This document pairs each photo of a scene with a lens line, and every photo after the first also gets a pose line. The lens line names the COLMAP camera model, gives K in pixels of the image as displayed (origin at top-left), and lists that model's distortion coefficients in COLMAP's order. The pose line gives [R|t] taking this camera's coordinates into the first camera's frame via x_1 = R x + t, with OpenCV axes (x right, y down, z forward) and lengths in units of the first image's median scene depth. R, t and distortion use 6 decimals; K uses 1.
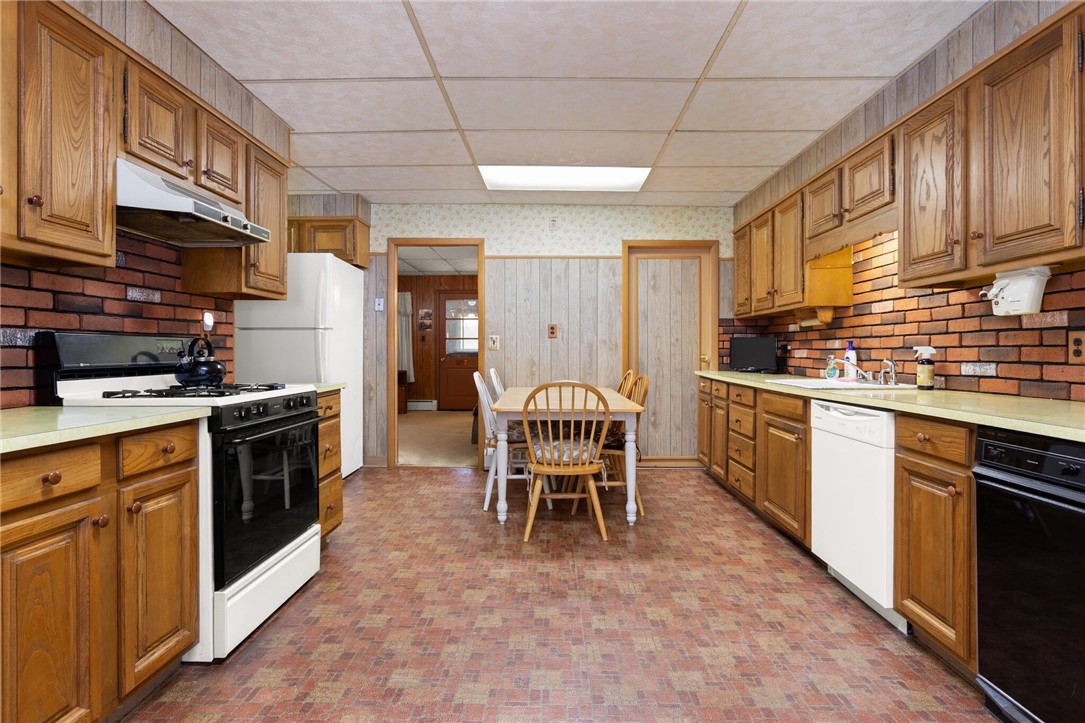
lens RADIAL K [[550.2, 0, 536.3], [0, 550.2, 354.3], [0, 0, 1]] dist [-0.004829, 0.001292]
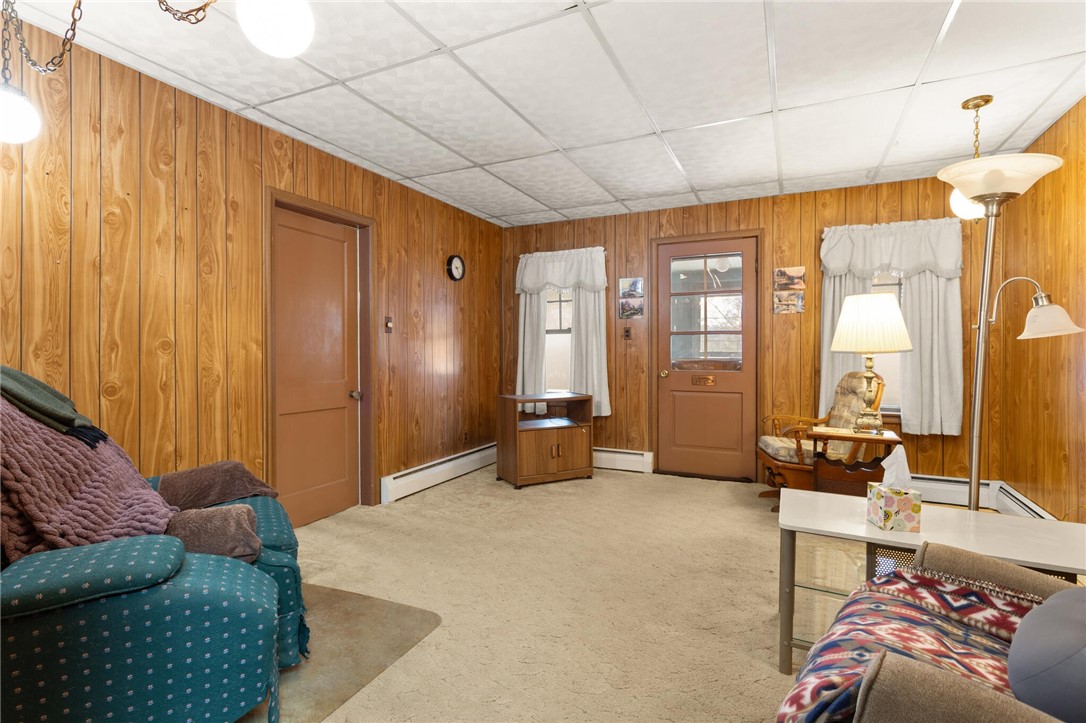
lens RADIAL K [[528.9, 0, 541.7], [0, 528.9, 356.6], [0, 0, 1]] dist [-0.001307, 0.000269]
pose [[0.912333, 0.002873, -0.409439, -0.218577], [-0.001820, 0.999994, 0.002962, -0.023869], [0.409445, -0.001957, 0.912333, 1.517339]]
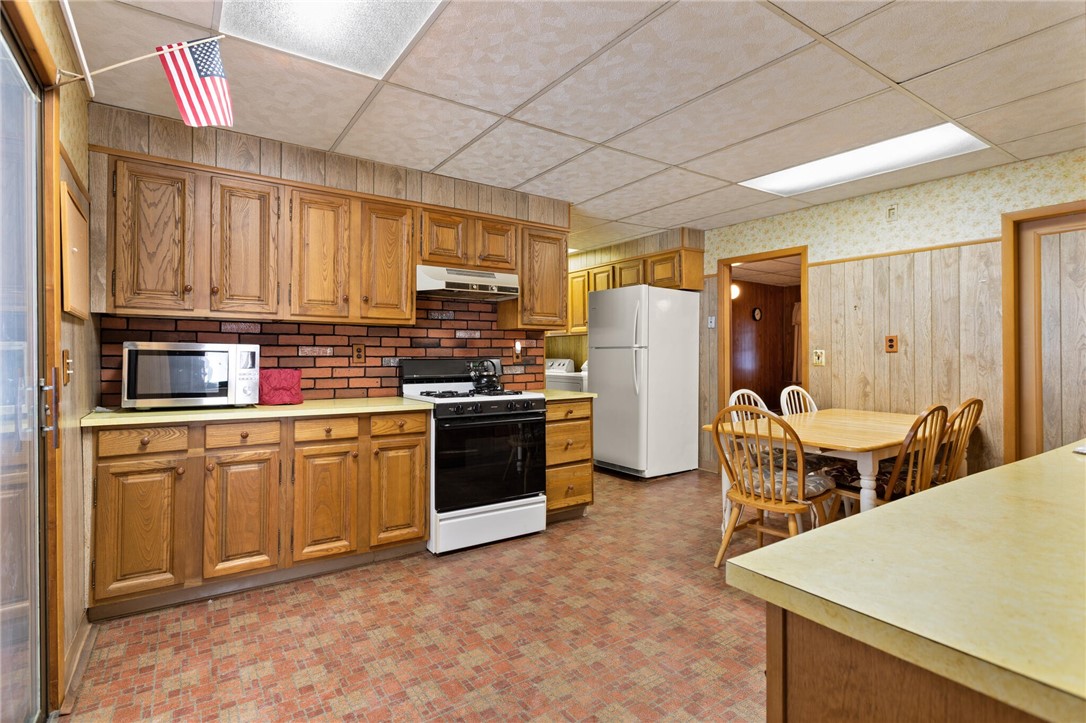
lens RADIAL K [[521.9, 0, 536.6], [0, 521.9, 350.7], [0, 0, 1]] dist [0.003635, 0.000925]
pose [[0.581700, -0.006358, -0.813378, 0.544518], [-0.005968, 0.999909, -0.012084, -0.030383], [0.813381, 0.011883, 0.581609, 0.184318]]
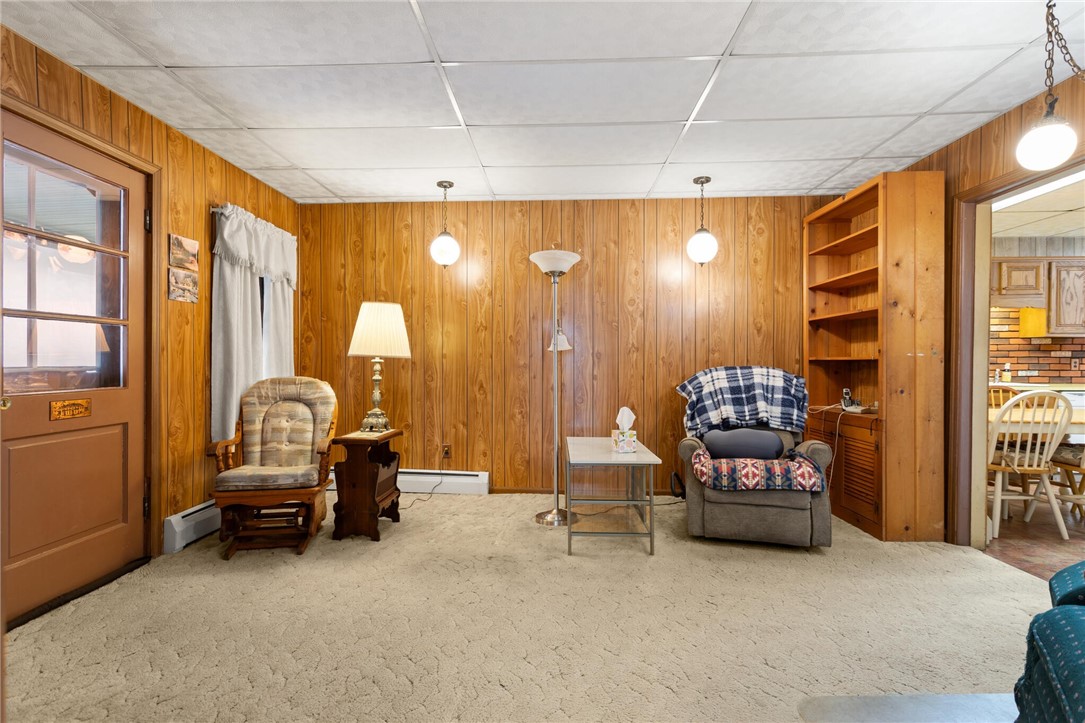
lens RADIAL K [[512.8, 0, 542.5], [0, 512.8, 361.5], [0, 0, 1]] dist [0.002877, 0.000774]
pose [[0.025399, -0.001478, 0.999676, -1.102897], [0.001612, 0.999998, 0.001438, -0.022663], [-0.999676, 0.001575, 0.025401, 2.318444]]
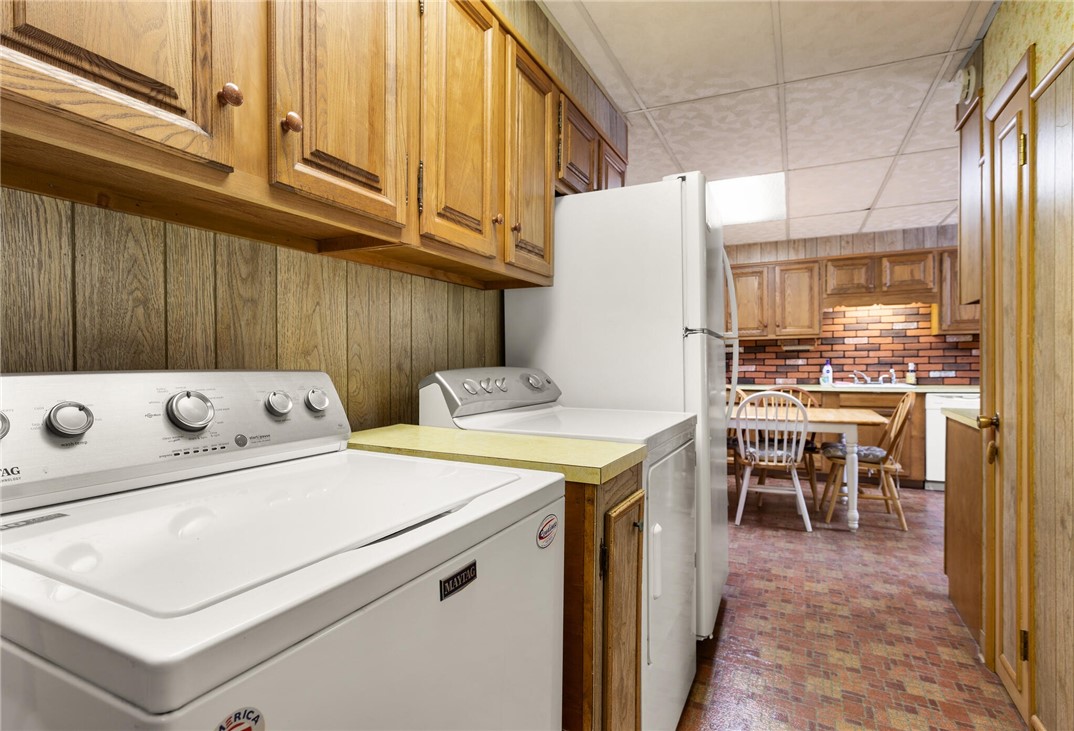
lens RADIAL K [[547.8, 0, 534.2], [0, 547.8, 369.2], [0, 0, 1]] dist [-0.001047, -0.000170]
pose [[0.411019, -0.012410, 0.911542, -1.371334], [0.014117, 0.999874, 0.007248, -0.022383], [-0.911517, 0.009889, 0.411143, 1.210861]]
